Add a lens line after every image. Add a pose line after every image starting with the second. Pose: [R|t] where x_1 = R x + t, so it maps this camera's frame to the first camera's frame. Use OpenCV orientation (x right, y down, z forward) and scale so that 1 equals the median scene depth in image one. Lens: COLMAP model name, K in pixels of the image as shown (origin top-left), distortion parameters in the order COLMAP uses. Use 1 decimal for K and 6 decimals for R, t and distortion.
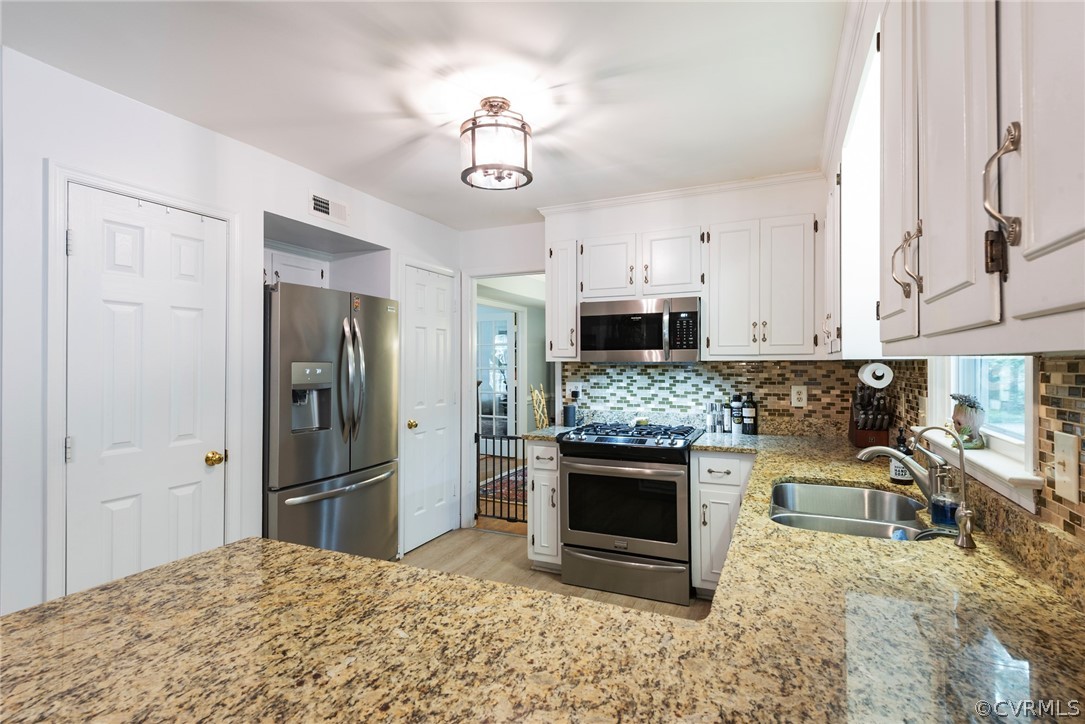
lens RADIAL K [[521.7, 0, 542.5], [0, 521.7, 362.0], [0, 0, 1]] dist [-0.000026, 0.000154]
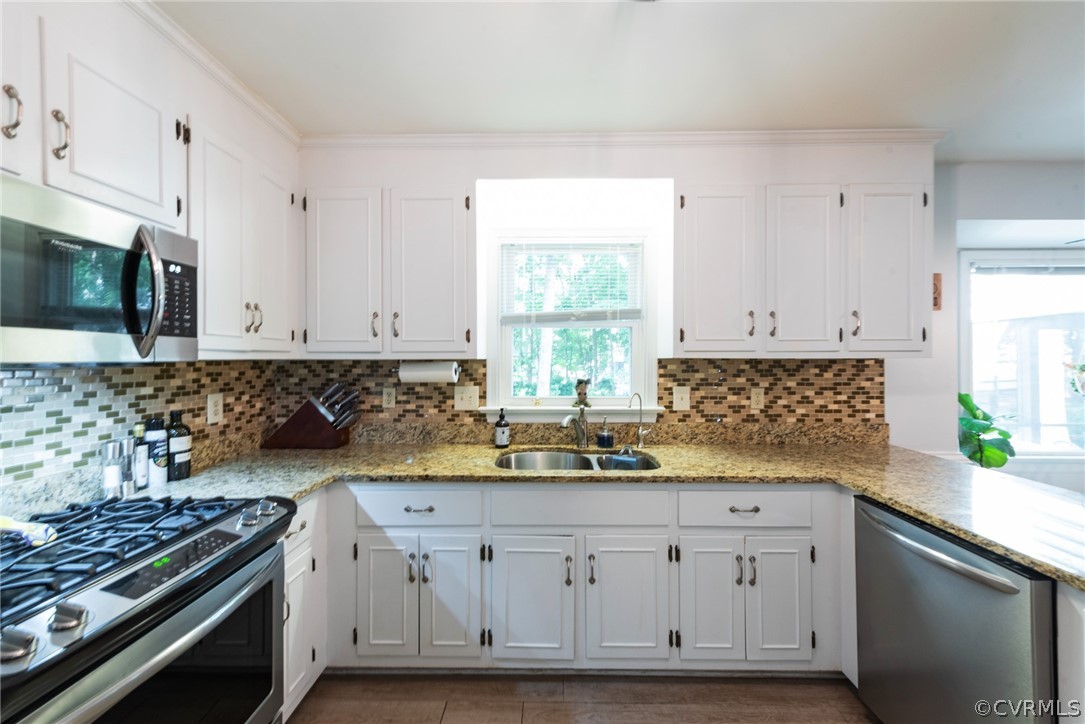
lens RADIAL K [[434.8, 0, 562.5], [0, 434.8, 359.8], [0, 0, 1]] dist [0.021353, -0.008853]
pose [[-0.414849, -0.000454, 0.909890, -0.261200], [0.001342, 0.999998, 0.001111, -0.002017], [-0.909889, 0.001682, -0.414848, 0.805688]]
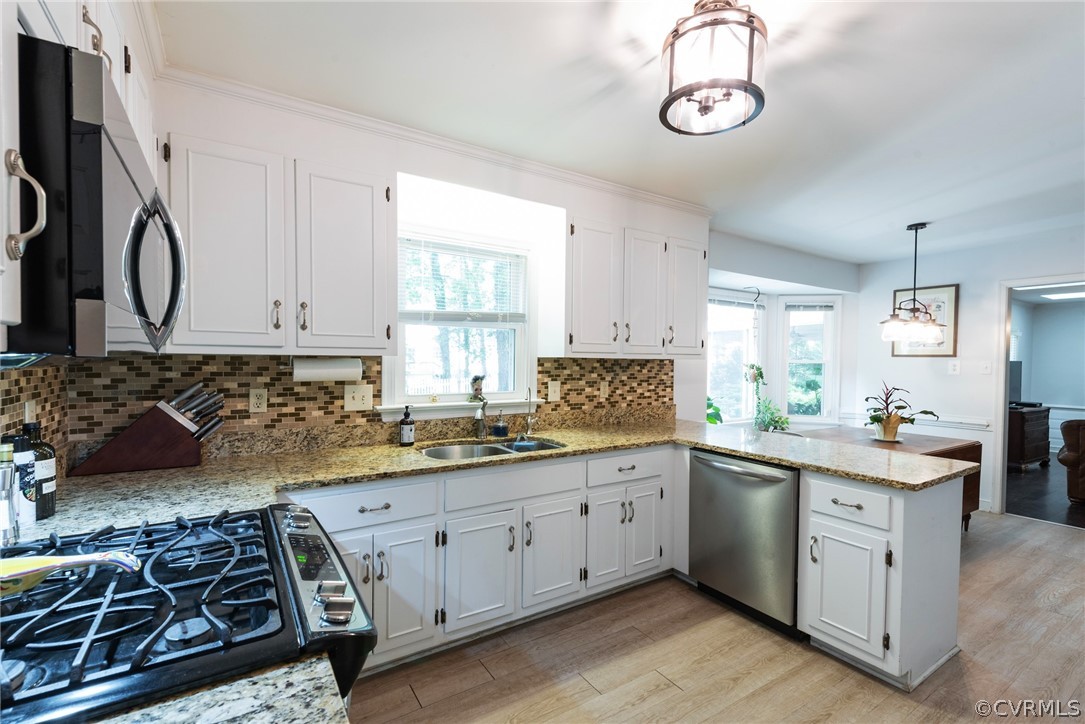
lens RADIAL K [[469.2, 0, 564.3], [0, 469.2, 372.0], [0, 0, 1]] dist [0.014327, -0.000144]
pose [[-0.848286, -0.023450, 0.529018, -0.191324], [-0.010200, 0.999557, 0.027952, -0.001068], [-0.529440, 0.018315, -0.848150, 1.104961]]
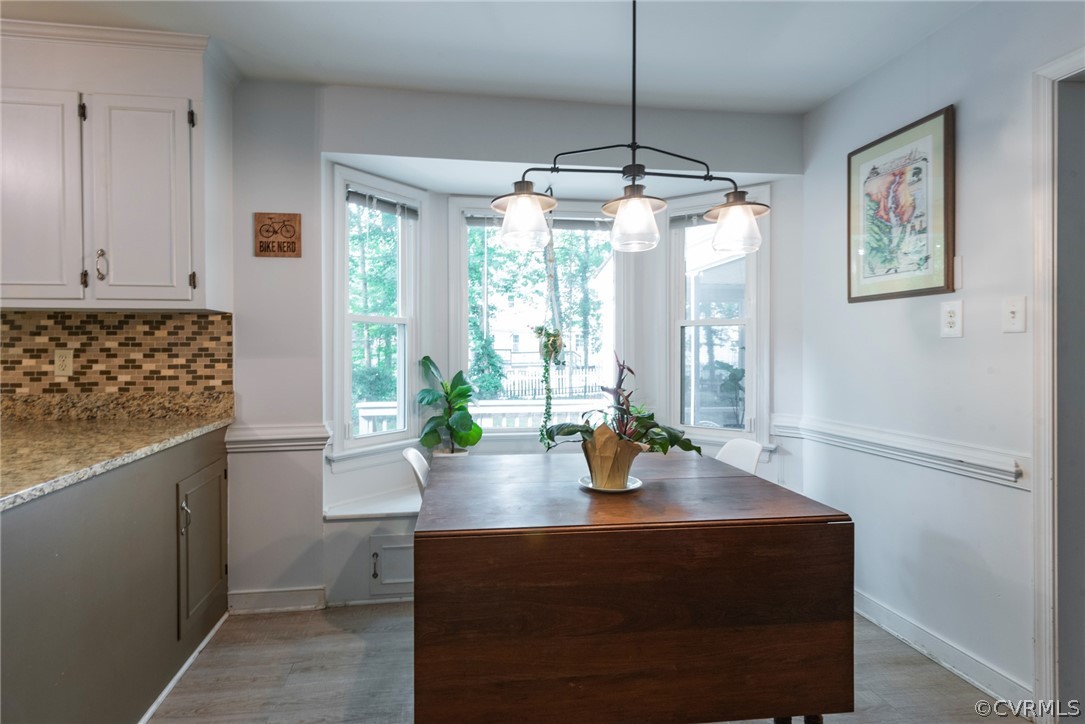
lens RADIAL K [[559.7, 0, 524.0], [0, 559.7, 350.2], [0, 0, 1]] dist [0.003159, 0.000554]
pose [[-0.550533, -0.002234, 0.834810, -0.684747], [0.001087, 0.999994, 0.003393, 0.045508], [-0.834813, 0.002776, -0.550527, 0.107308]]
